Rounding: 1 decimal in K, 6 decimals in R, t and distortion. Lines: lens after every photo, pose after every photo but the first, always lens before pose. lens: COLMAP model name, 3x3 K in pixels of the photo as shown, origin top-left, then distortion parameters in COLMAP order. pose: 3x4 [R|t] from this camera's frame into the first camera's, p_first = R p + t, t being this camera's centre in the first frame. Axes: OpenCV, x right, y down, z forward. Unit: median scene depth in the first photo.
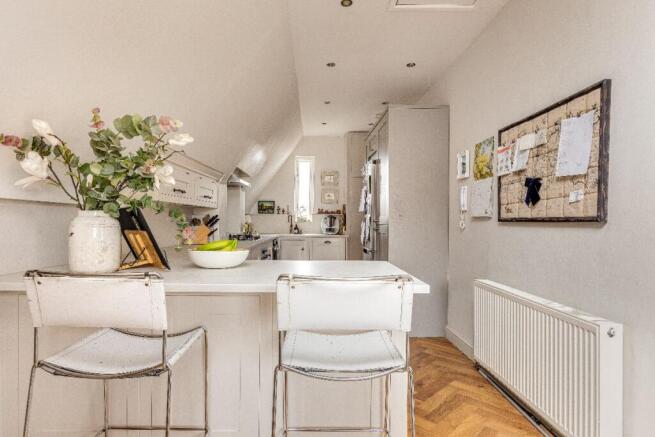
lens RADIAL K [[300.4, 0, 327.4], [0, 300.4, 223.1], [0, 0, 1]] dist [0.002854, 0.000800]
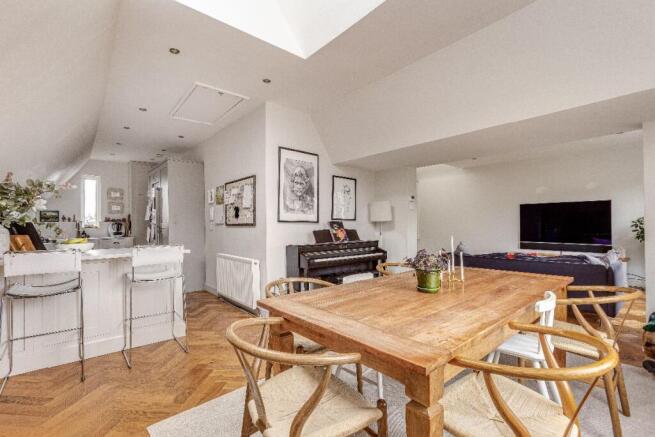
lens RADIAL K [[300.4, 0, 327.7], [0, 300.4, 225.6], [0, 0, 1]] dist [0.002854, 0.000800]
pose [[0.758842, -0.021027, 0.650936, -0.202025], [0.021335, 0.999745, 0.007422, -0.003307], [-0.650926, 0.008255, 0.759097, -0.804200]]
